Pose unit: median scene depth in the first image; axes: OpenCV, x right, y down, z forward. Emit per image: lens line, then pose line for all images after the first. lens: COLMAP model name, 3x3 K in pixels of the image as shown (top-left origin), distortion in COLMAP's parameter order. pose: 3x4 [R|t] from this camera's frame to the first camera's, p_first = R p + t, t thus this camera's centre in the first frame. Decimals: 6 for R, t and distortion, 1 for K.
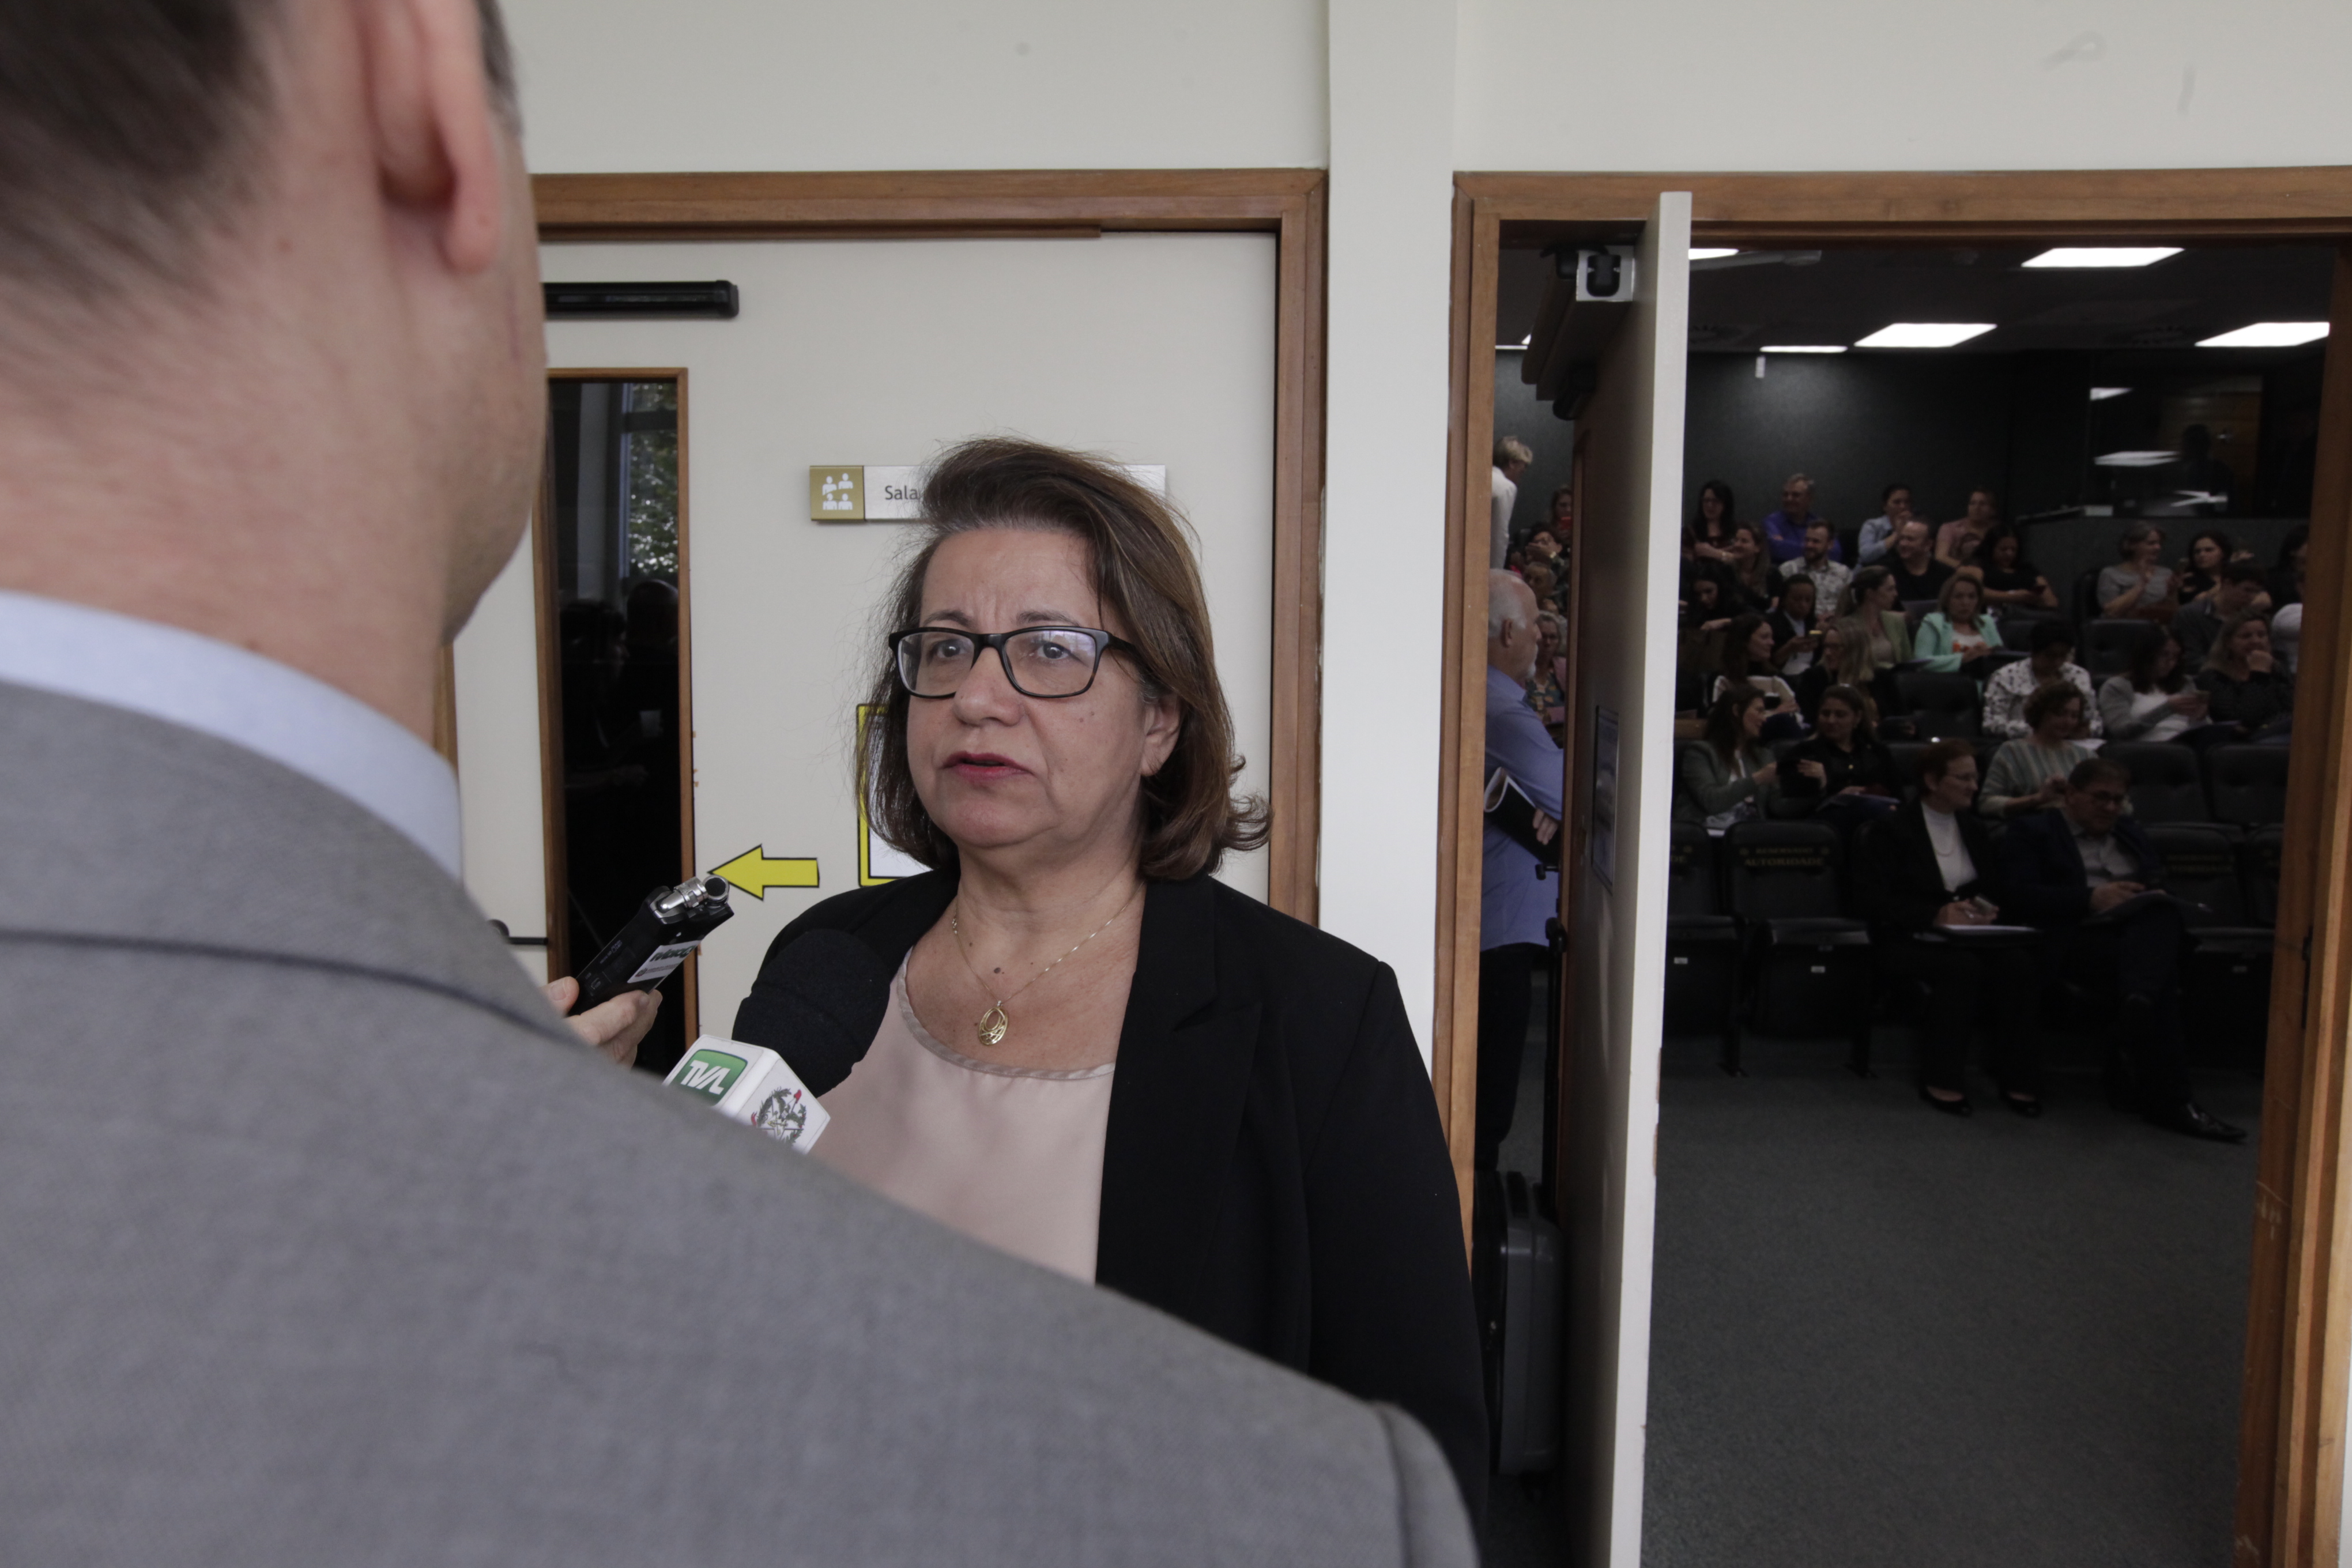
lens RADIAL K [[1531.4, 0, 1106.7], [0, 1531.4, 801.5], [0, 0, 1]] dist [-0.007570, 0.023392]
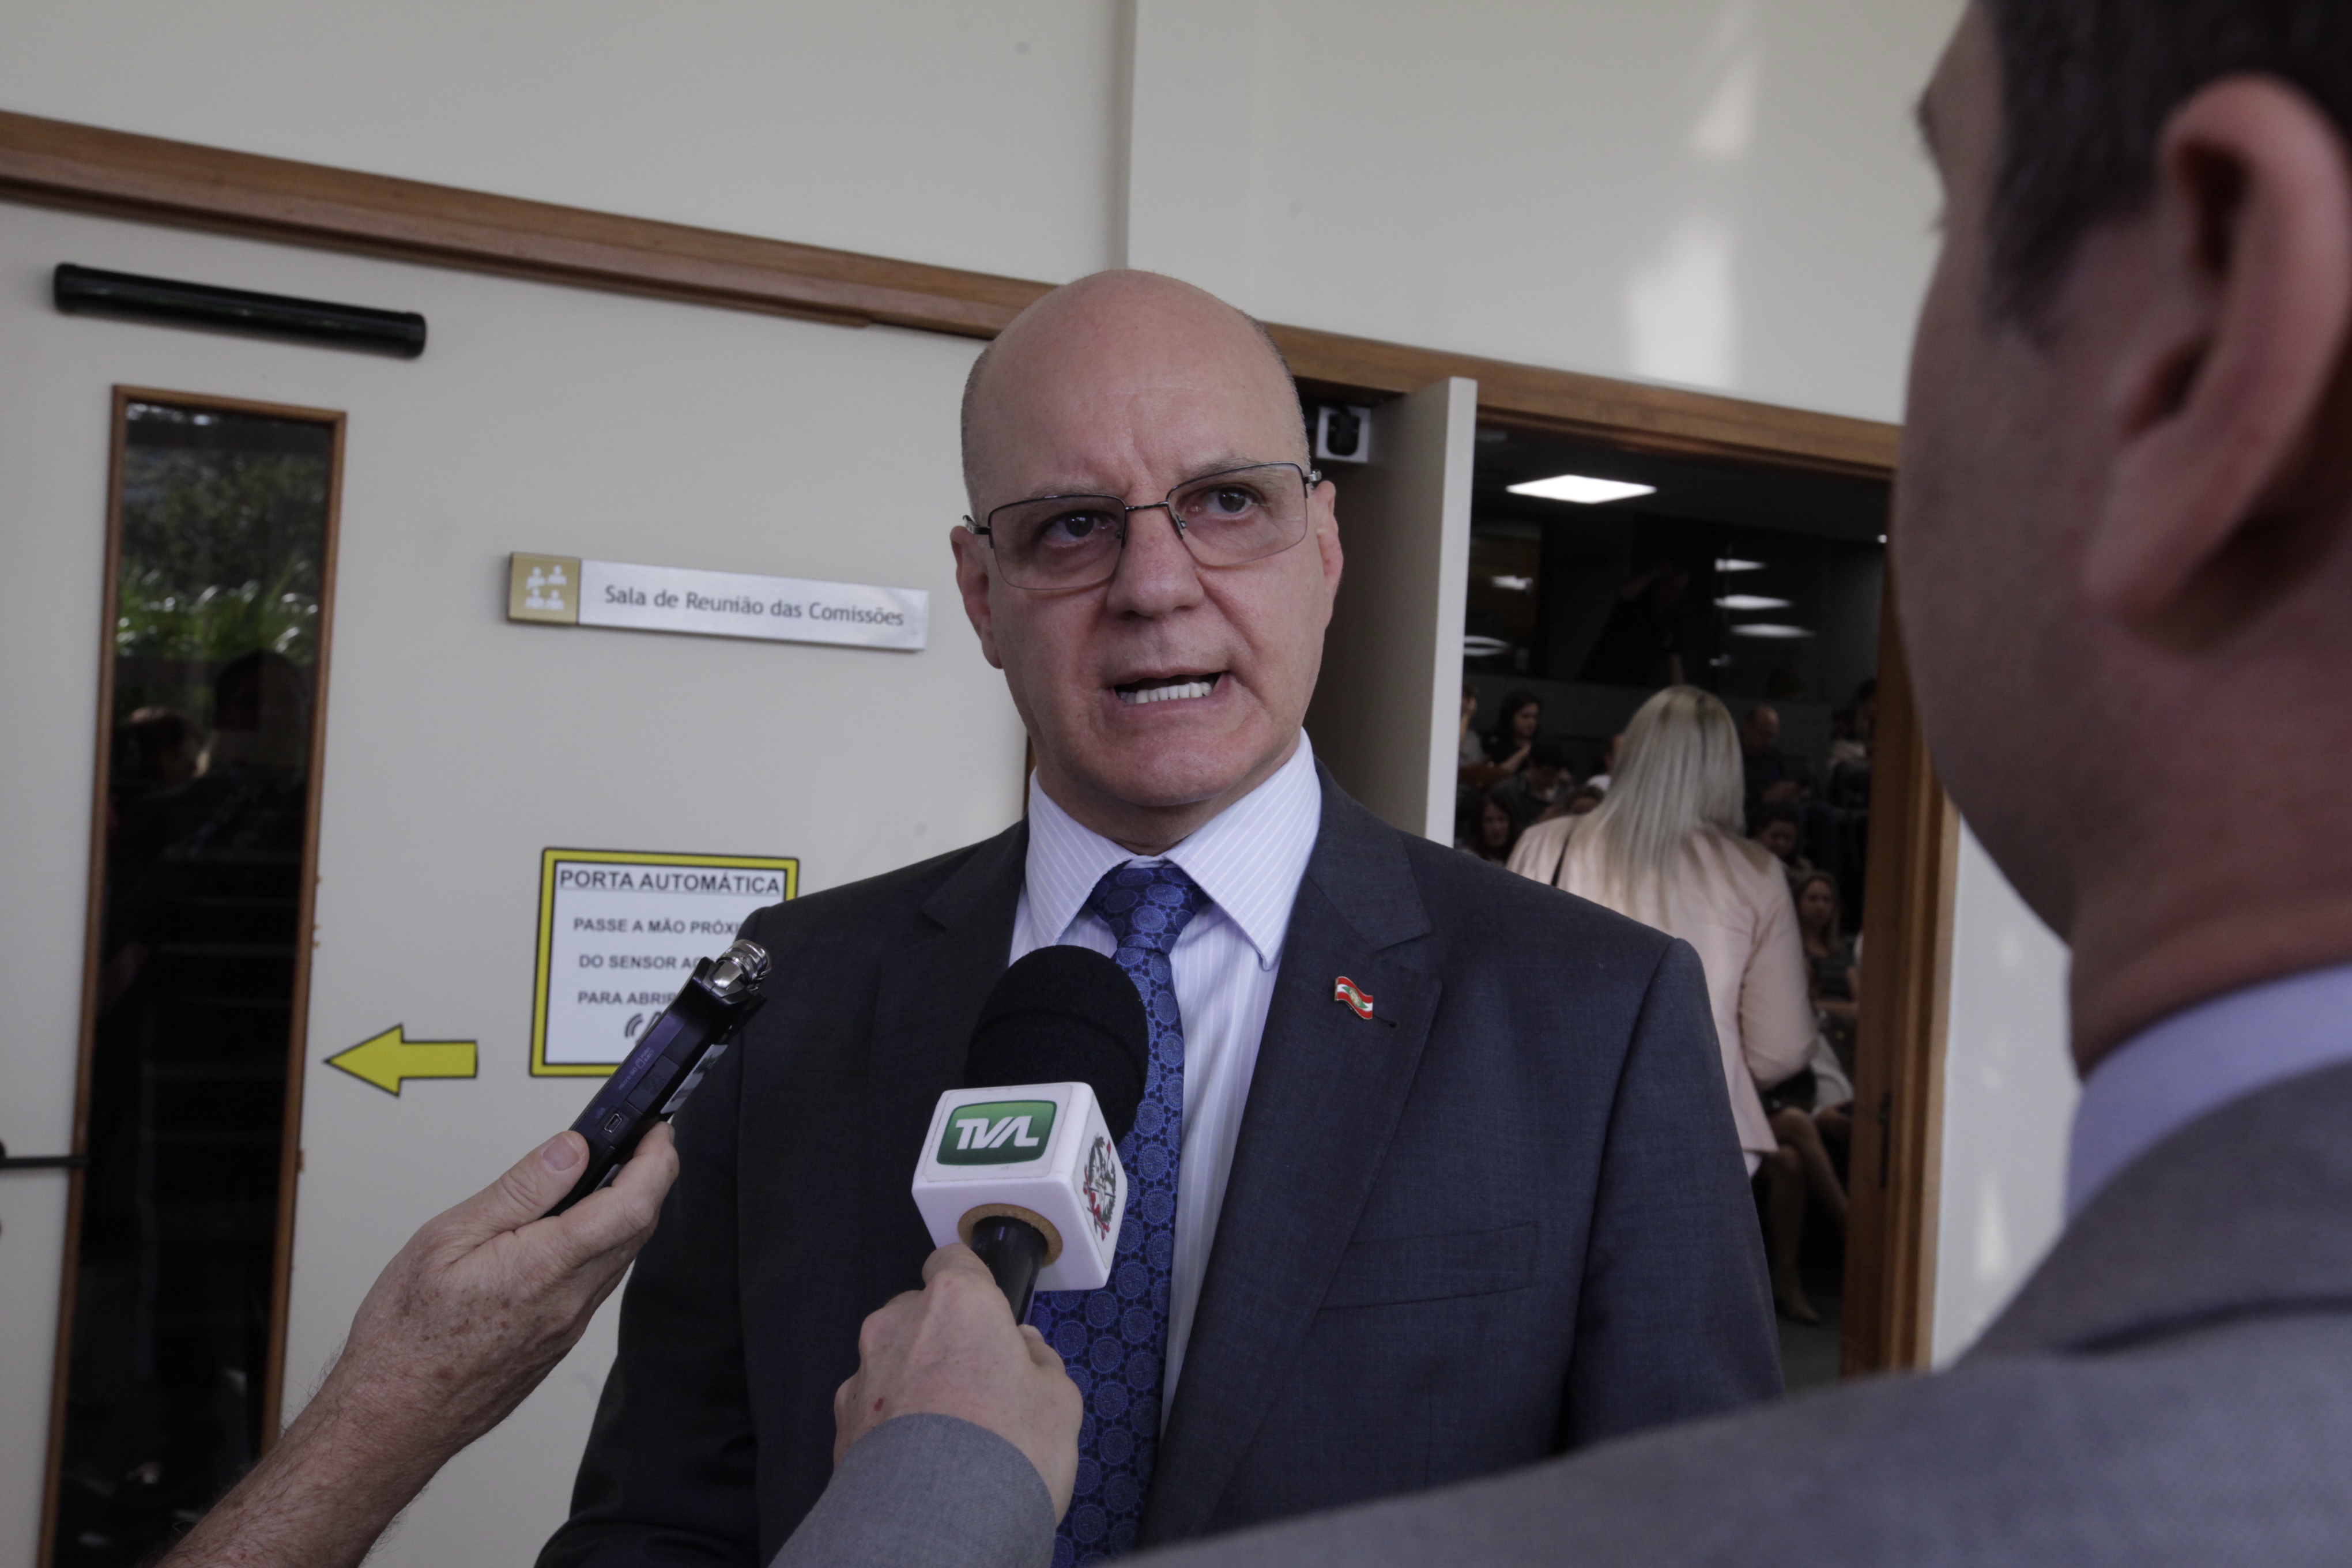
lens RADIAL K [[2193.1, 0, 1087.4], [0, 2193.1, 850.5], [0, 0, 1]] dist [0.035416, 0.000000]
pose [[0.897468, 0.032311, 0.439894, -0.427194], [-0.003362, 0.997785, -0.066430, 0.013808], [-0.441067, 0.058140, 0.895589, -0.165191]]
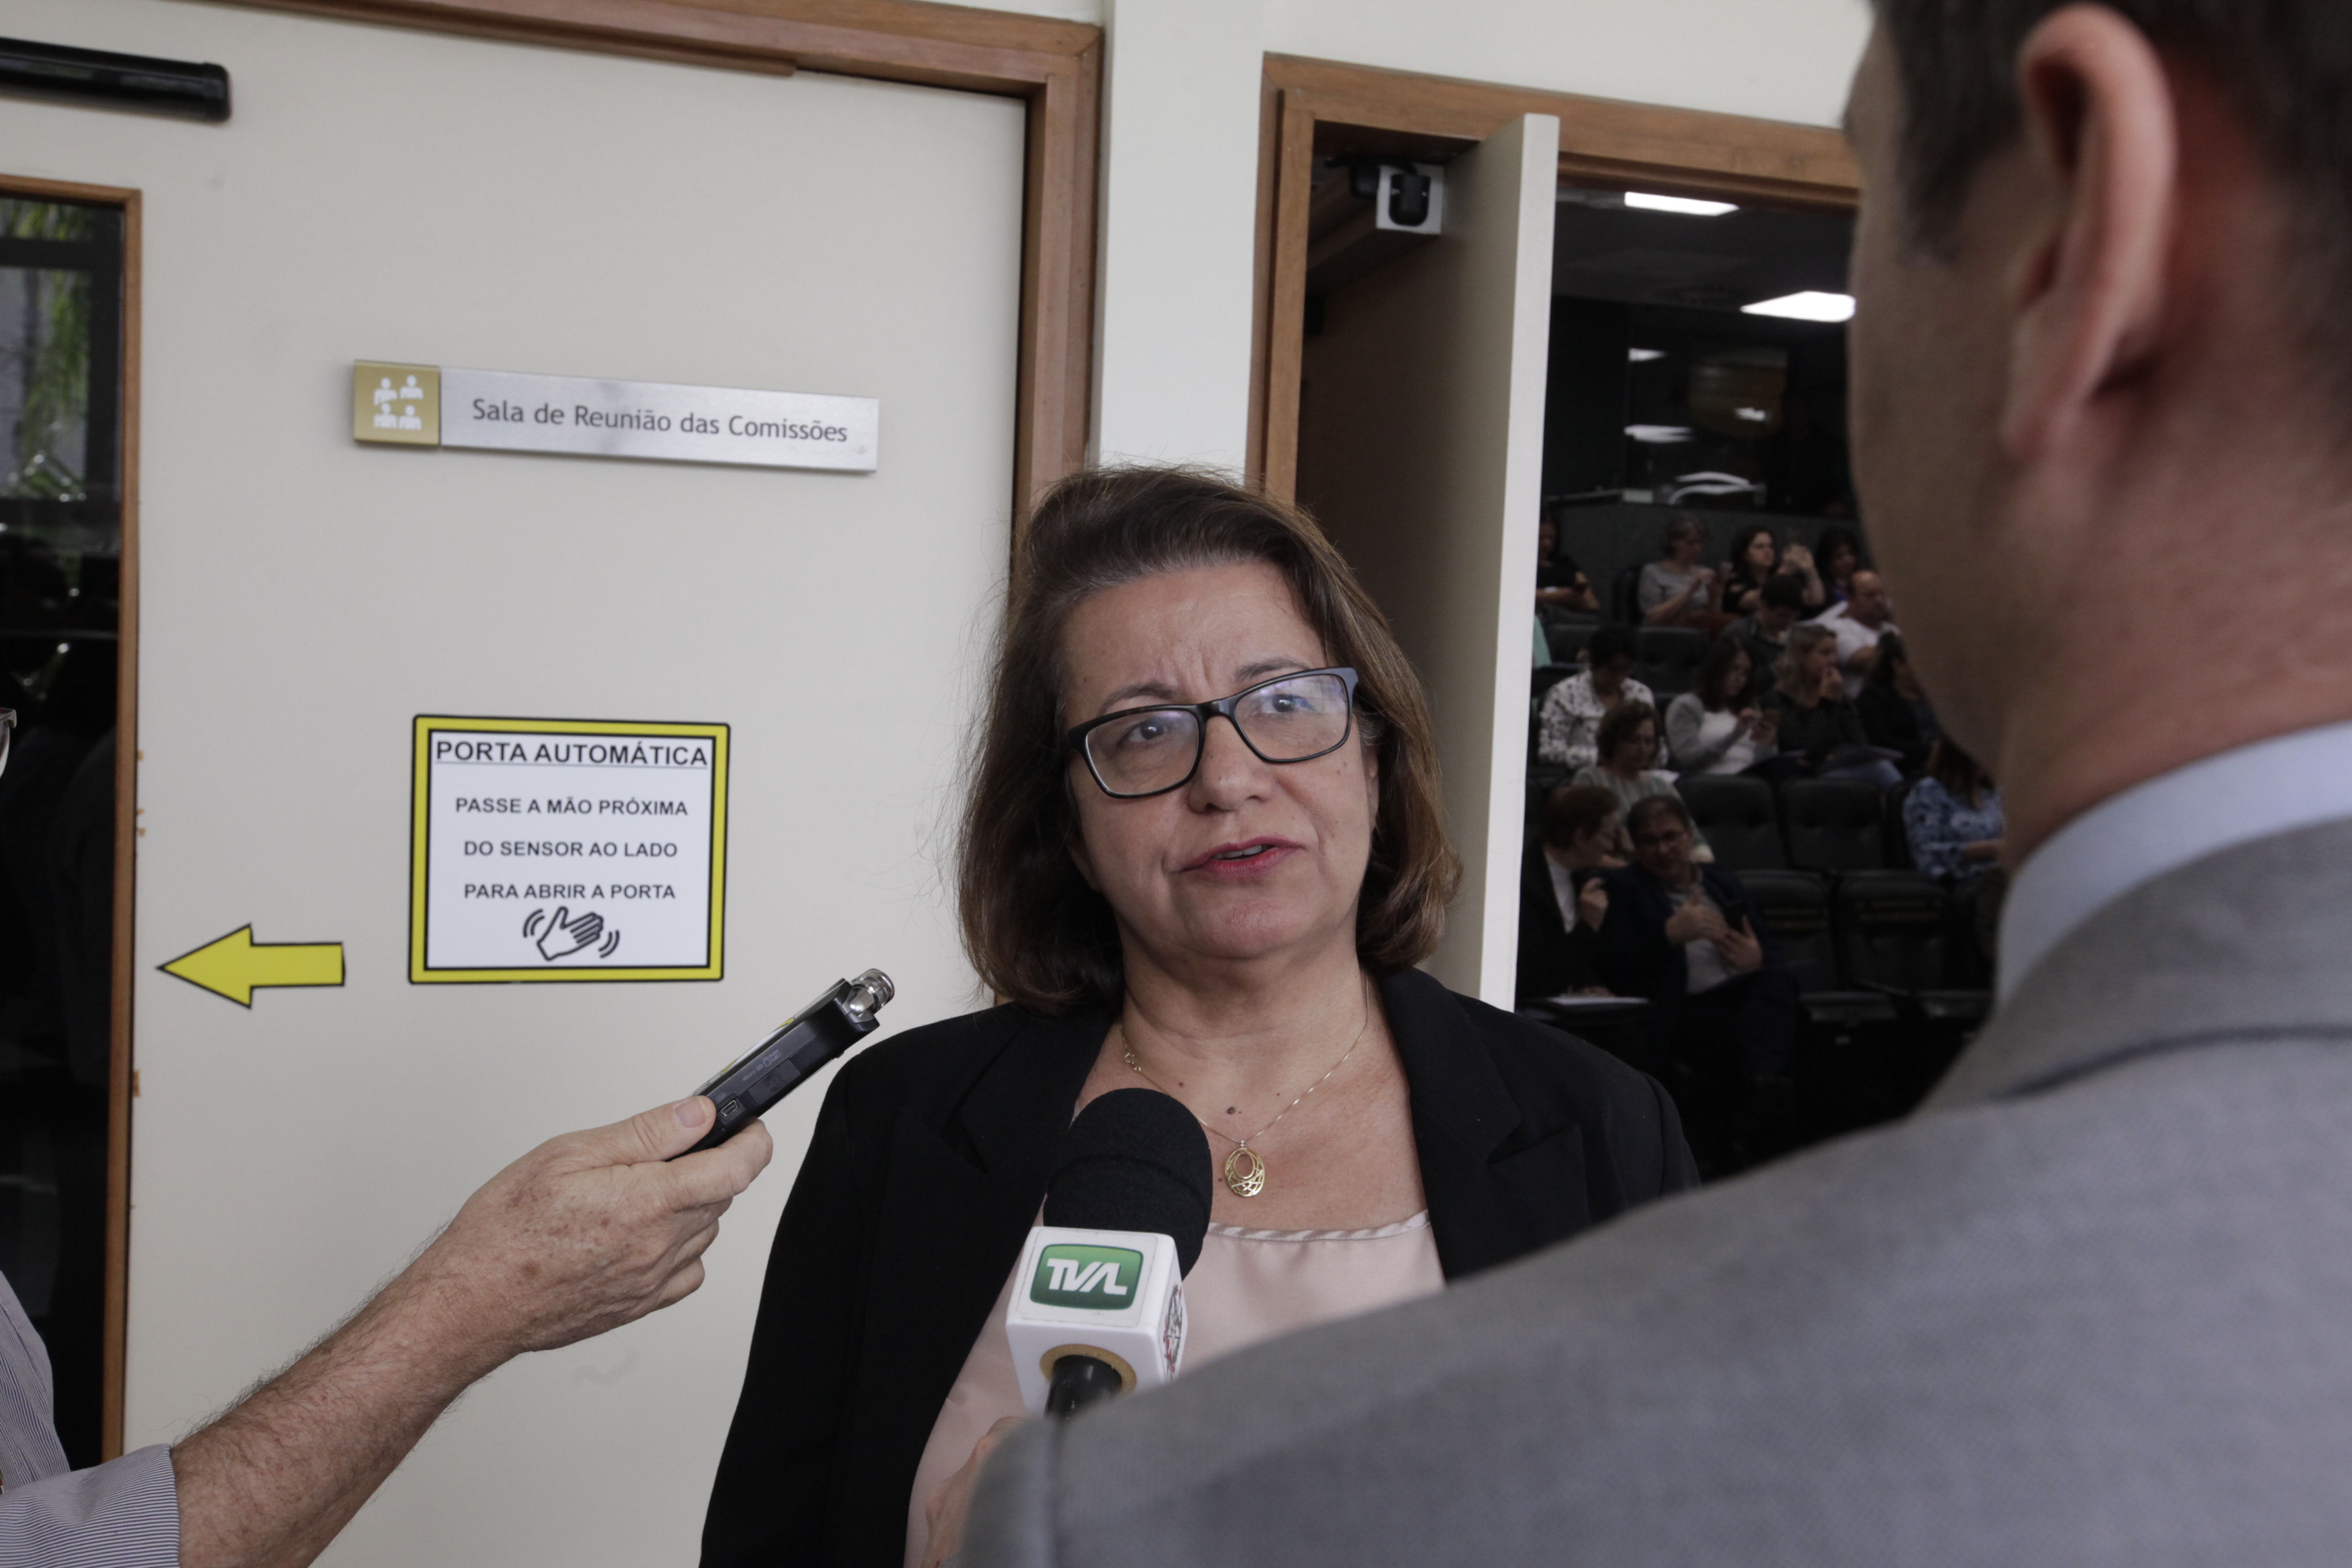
lens RADIAL K [[2130.4, 0, 1104.8], [0, 2130.4, 804.1], [0, 0, 1]] dist [0.032271, 0.057420]
pose [[0.941864, 0.006626, 0.335928, -0.198835], [-0.000785, 0.999846, -0.017520, -0.008017], [-0.335992, 0.016238, 0.941725, 0.005218]]
